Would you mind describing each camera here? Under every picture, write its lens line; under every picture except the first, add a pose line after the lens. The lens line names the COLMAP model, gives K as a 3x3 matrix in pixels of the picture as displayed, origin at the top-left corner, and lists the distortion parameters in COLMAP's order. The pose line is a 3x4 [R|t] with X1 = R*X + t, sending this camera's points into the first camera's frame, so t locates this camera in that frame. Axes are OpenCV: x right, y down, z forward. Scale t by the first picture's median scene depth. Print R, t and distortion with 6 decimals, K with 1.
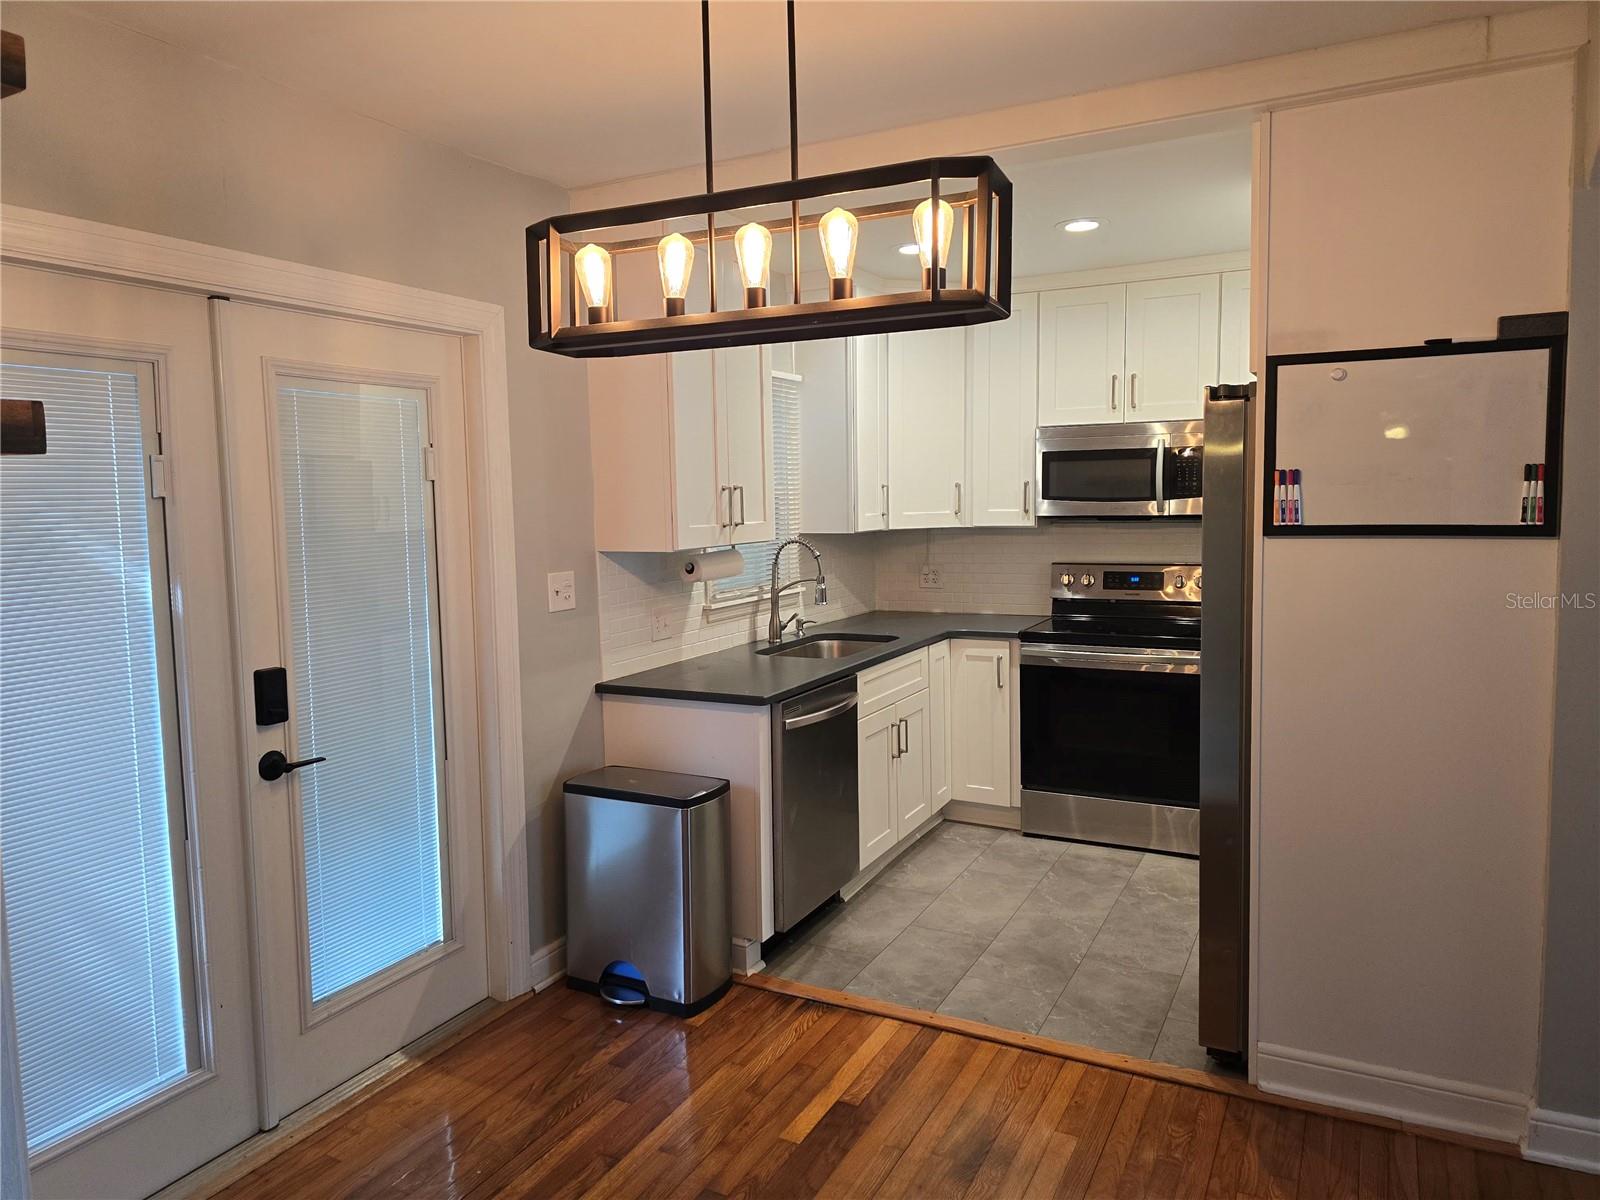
lens RADIAL K [[1088.7, 0, 800.6], [0, 1088.7, 581.6], [0, 0, 1]] dist [0.060038, -0.036027]
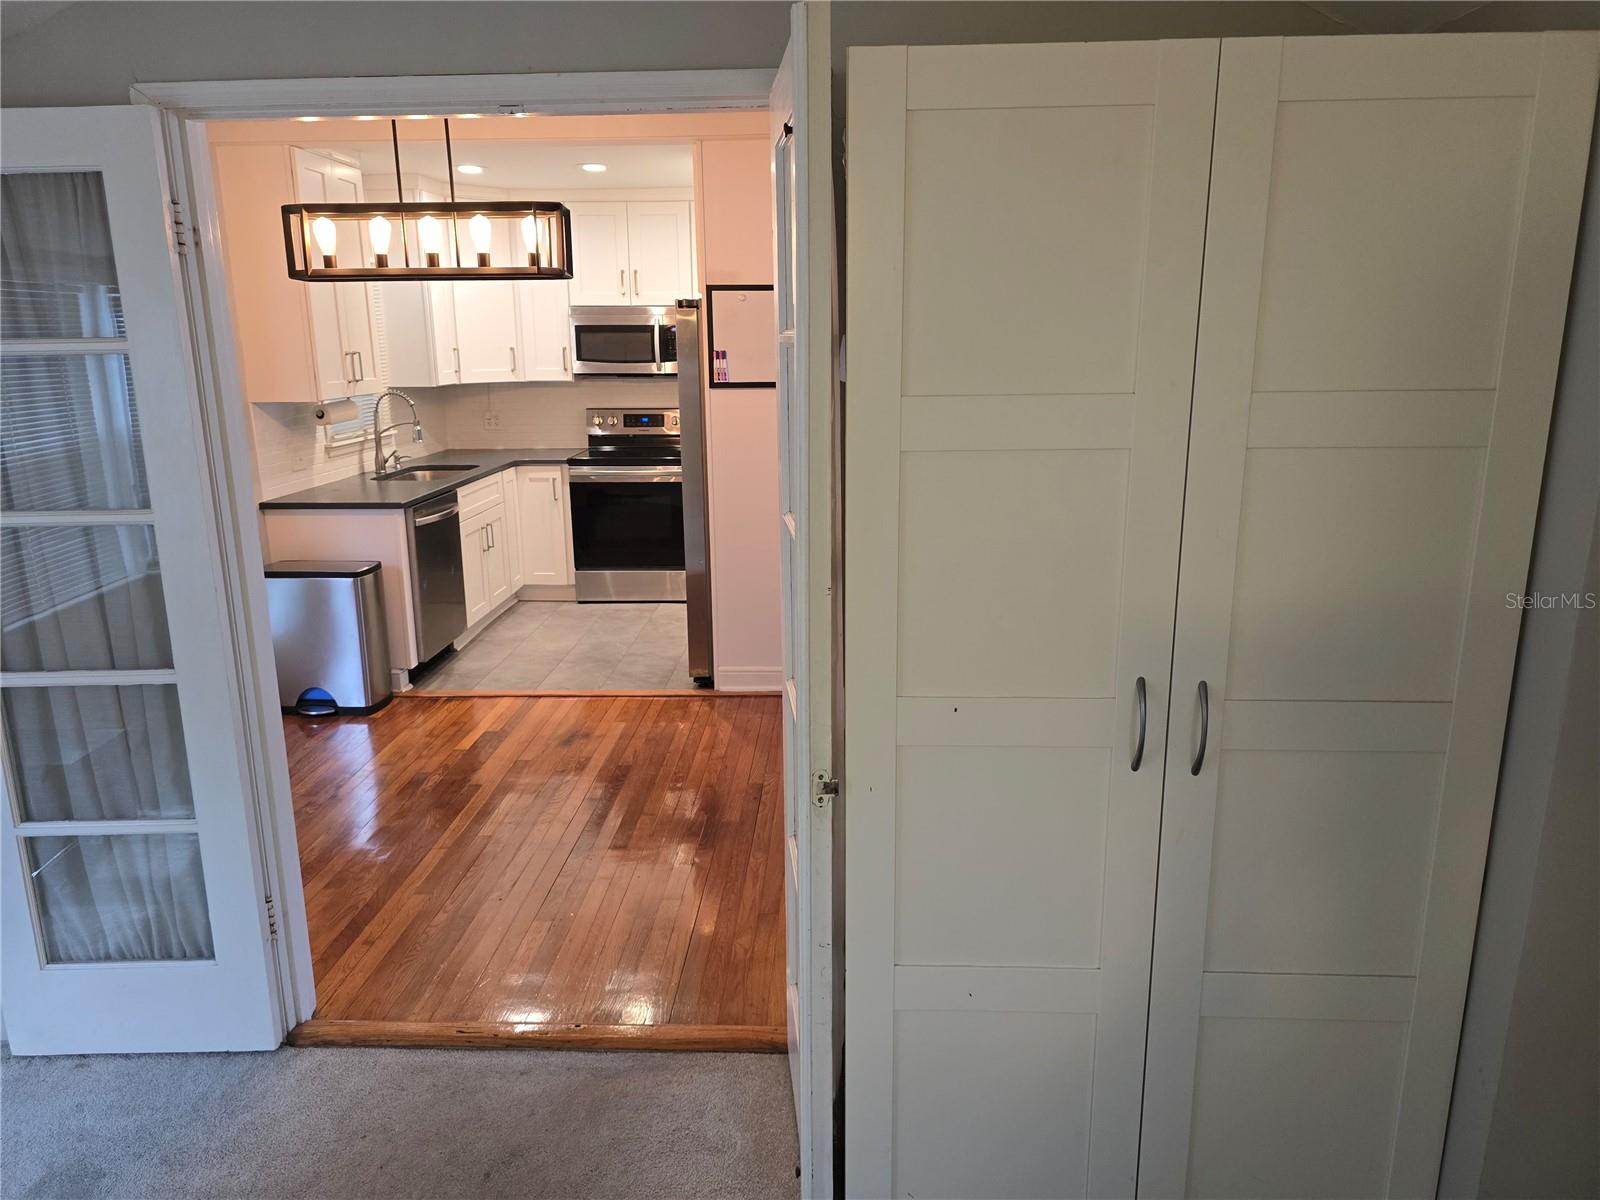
lens RADIAL K [[1088.7, 0, 808.2], [0, 1088.7, 582.4], [0, 0, 1]] dist [0.060038, -0.036027]
pose [[0.905064, -0.086126, 0.416464, -0.134888], [0.029150, 0.989539, 0.141291, 0.016900], [-0.424276, -0.115737, 0.898106, -0.468740]]
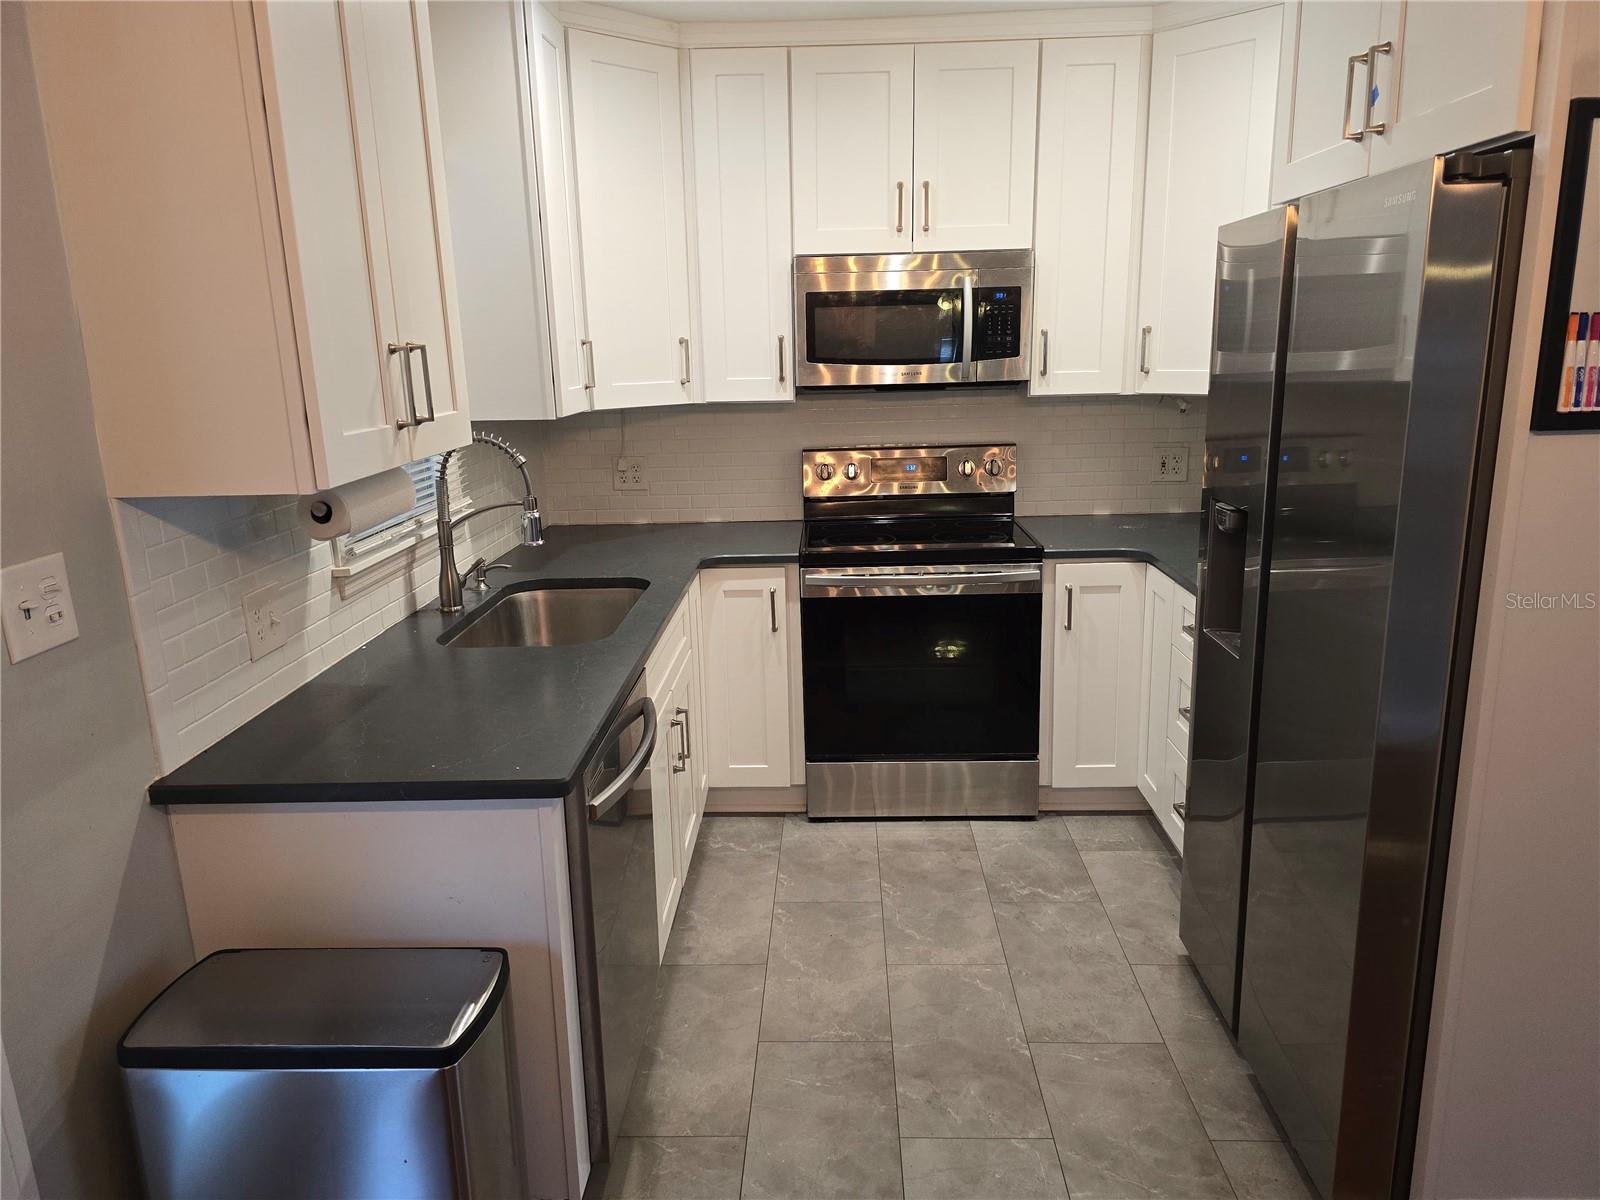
lens RADIAL K [[1088.7, 0, 812.5], [0, 1088.7, 594.3], [0, 0, 1]] dist [0.060038, -0.036027]
pose [[0.899577, -0.104592, 0.424054, -0.112984], [0.043366, 0.987495, 0.151569, -0.040736], [-0.434605, -0.117958, 0.892863, 0.421746]]
